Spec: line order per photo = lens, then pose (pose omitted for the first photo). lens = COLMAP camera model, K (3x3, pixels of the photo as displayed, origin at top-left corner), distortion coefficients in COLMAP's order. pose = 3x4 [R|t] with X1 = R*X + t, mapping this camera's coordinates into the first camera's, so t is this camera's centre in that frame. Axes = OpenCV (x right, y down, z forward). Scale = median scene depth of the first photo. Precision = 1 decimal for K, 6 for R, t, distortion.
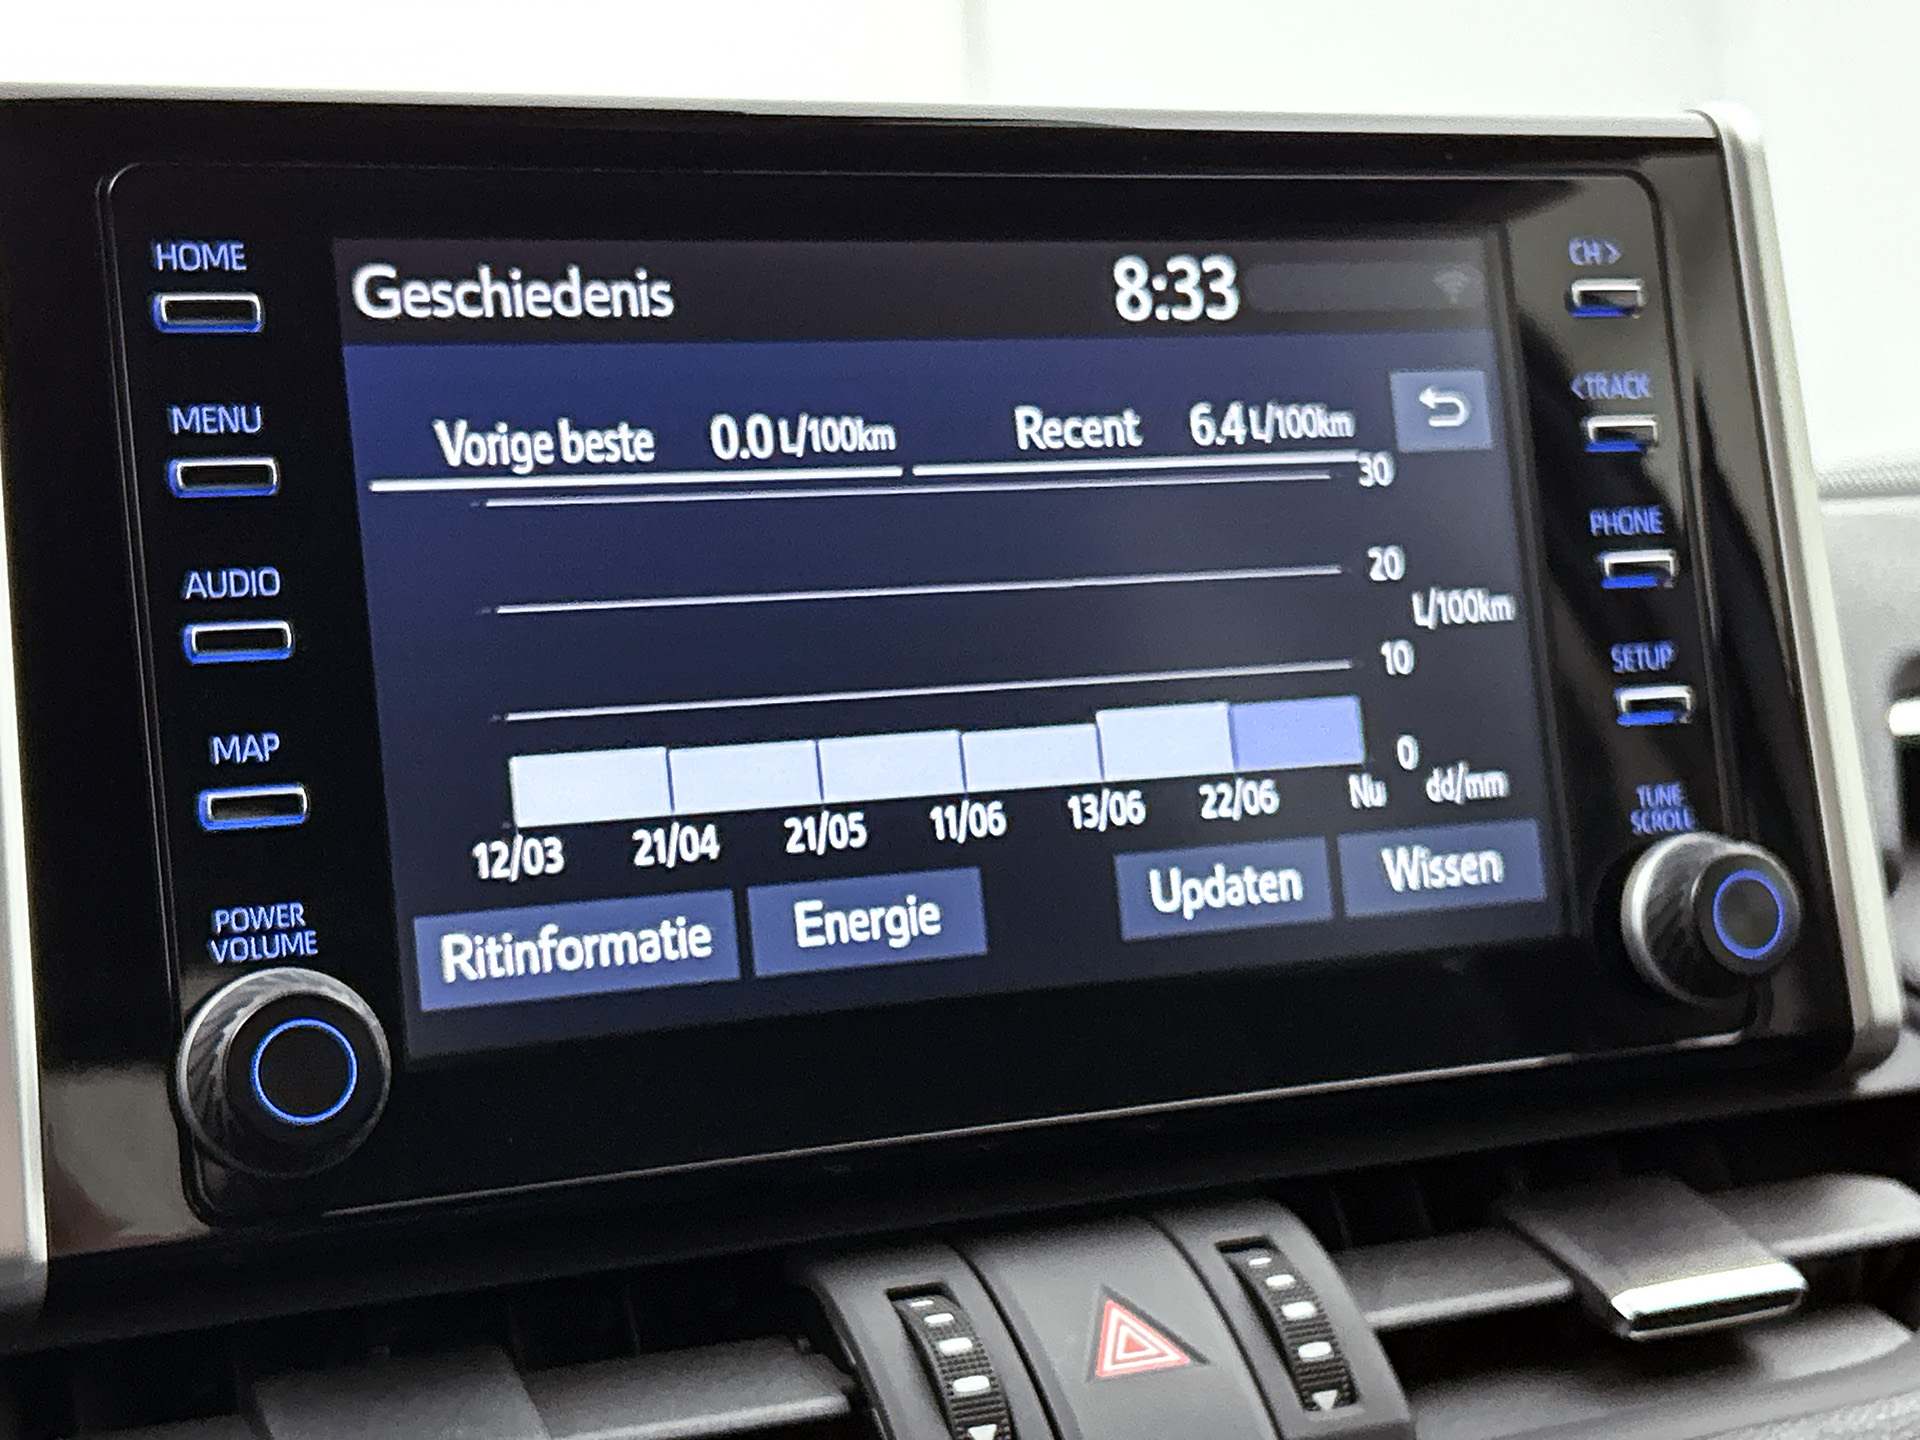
lens RADIAL K [[3193.1, 0, 981.0], [0, 3193.1, 725.9], [0, 0, 1]] dist [0.041449, 0.000000]
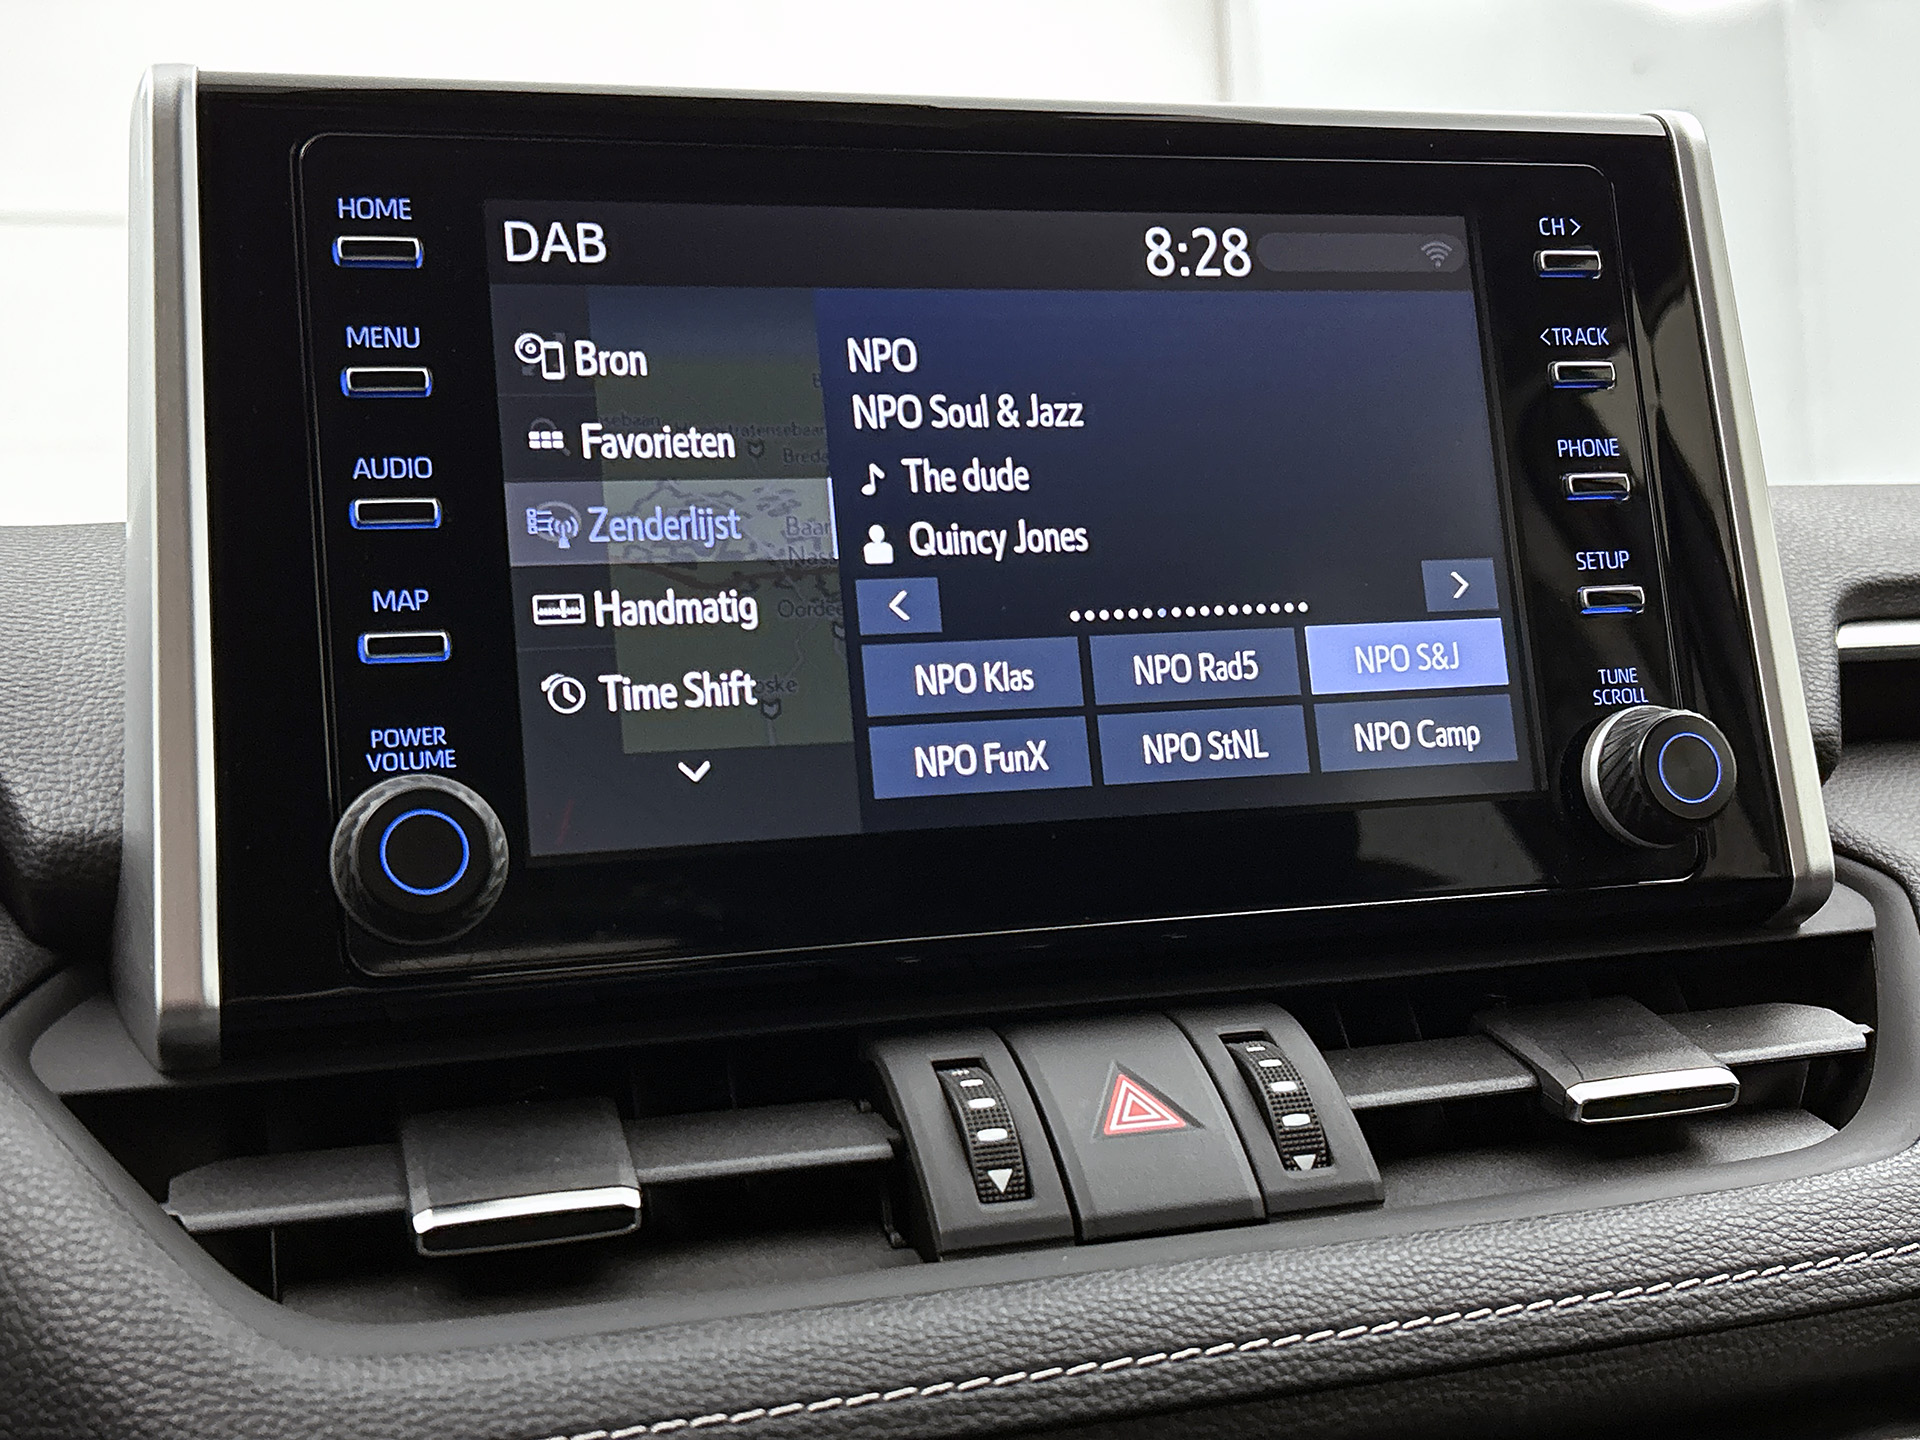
lens RADIAL K [[2336.9, 0, 979.6], [0, 2336.9, 723.0], [0, 0, 1]] dist [0.027550, 0.000000]
pose [[0.993151, -0.003243, -0.116793, 0.089758], [-0.001199, 0.999279, -0.037942, 0.082466], [0.116832, 0.037822, 0.992431, 0.128376]]
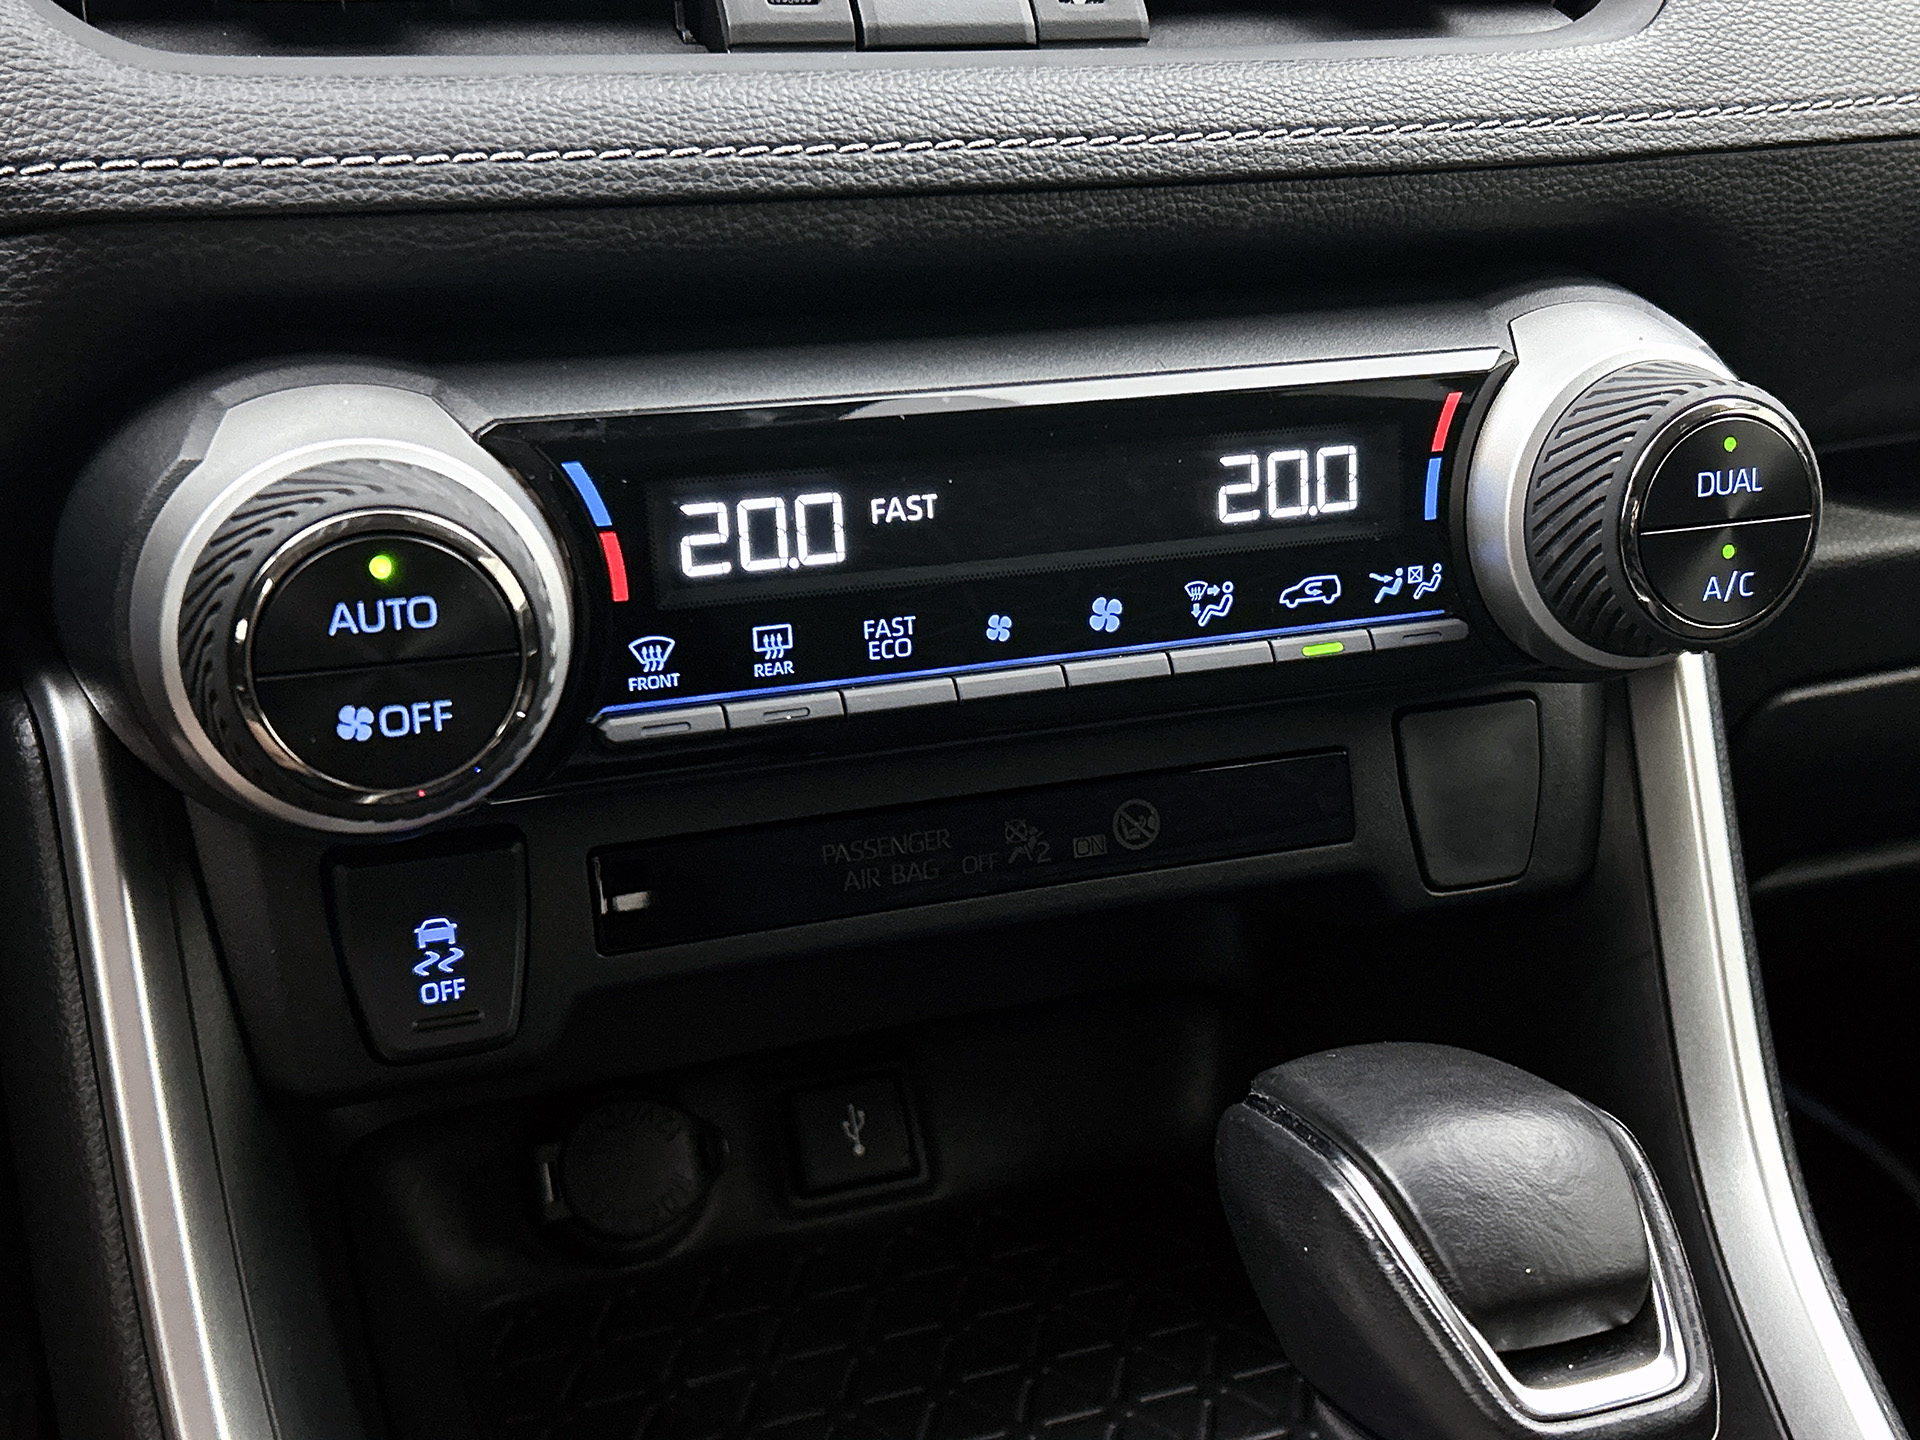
lens RADIAL K [[2336.9, 0, 972.1], [0, 2336.9, 726.6], [0, 0, 1]] dist [0.027550, 0.000000]
pose [[0.995736, 0.090223, -0.019209, 0.109344], [-0.077951, 0.934341, 0.347751, 0.161767], [0.049323, -0.344771, 0.937390, 0.047977]]
